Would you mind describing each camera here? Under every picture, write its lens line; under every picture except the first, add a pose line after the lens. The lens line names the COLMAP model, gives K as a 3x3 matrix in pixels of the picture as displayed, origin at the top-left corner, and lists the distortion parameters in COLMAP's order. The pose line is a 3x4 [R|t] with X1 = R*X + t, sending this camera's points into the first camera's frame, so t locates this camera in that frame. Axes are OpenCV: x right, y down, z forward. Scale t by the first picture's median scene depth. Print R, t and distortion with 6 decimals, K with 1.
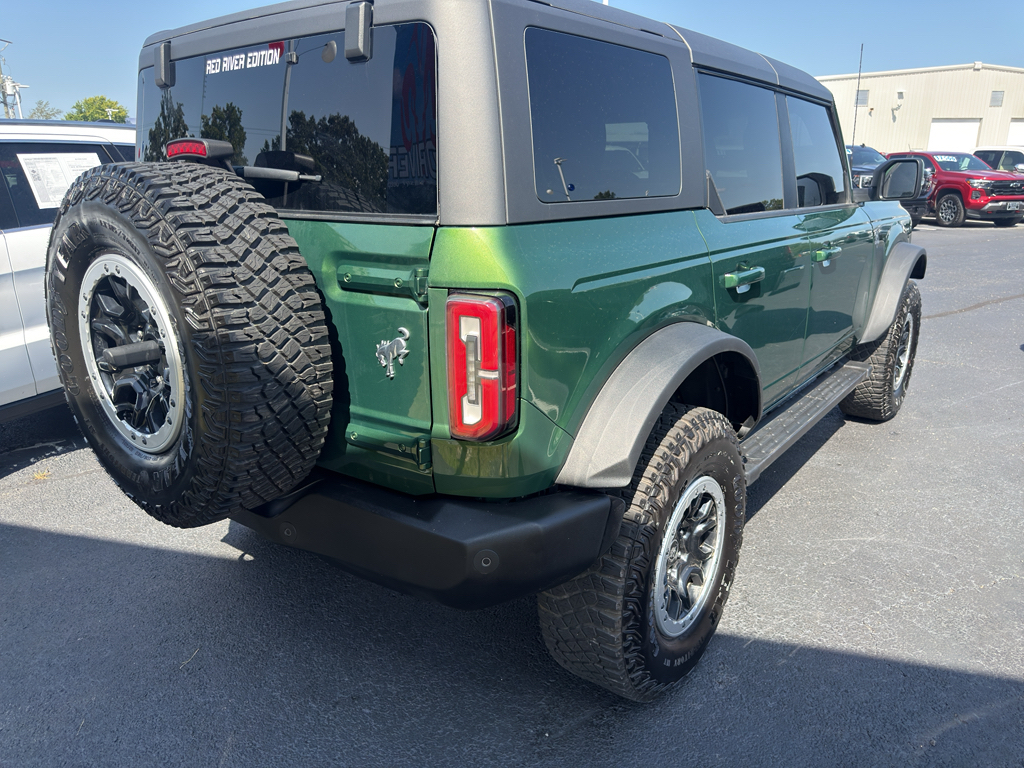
lens RADIAL K [[754.0, 0, 512.0], [0, 754.0, 384.0], [0, 0, 1]] dist [-0.004572, -0.004652]
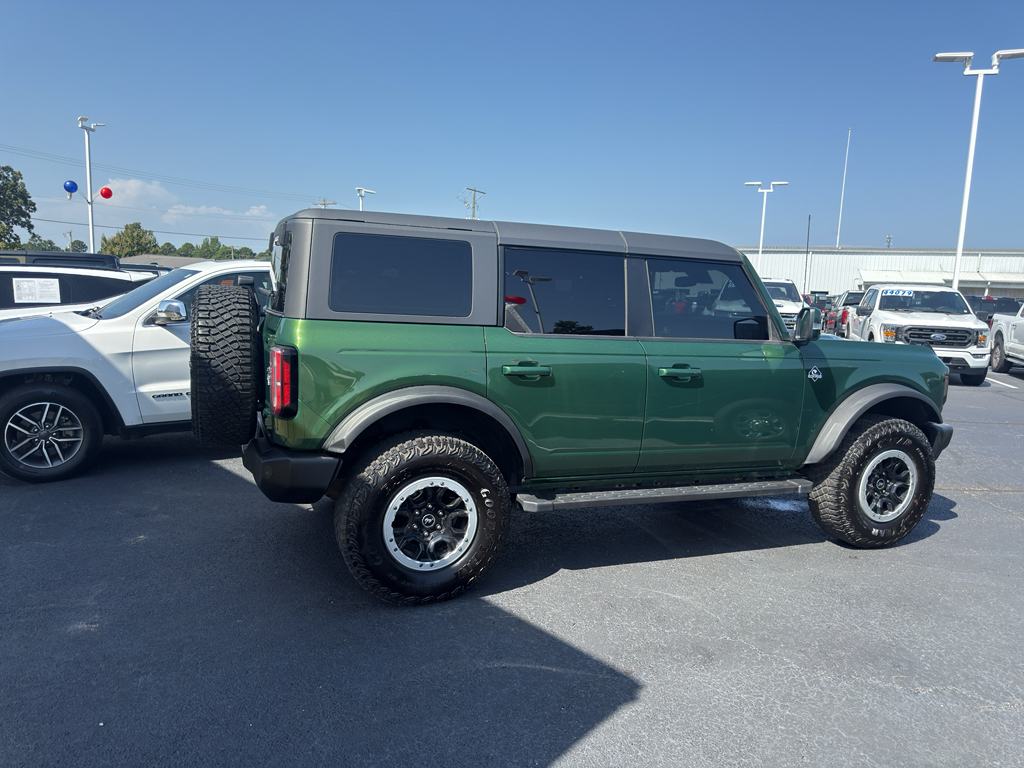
lens RADIAL K [[750.2, 0, 517.0], [0, 750.2, 401.2], [0, 0, 1]] dist [0.138056, -0.185579]
pose [[0.841948, 0.111787, -0.527851, 1.307131], [-0.190576, 0.976858, -0.097101, 0.091928], [0.504781, 0.182349, 0.843768, -0.387181]]
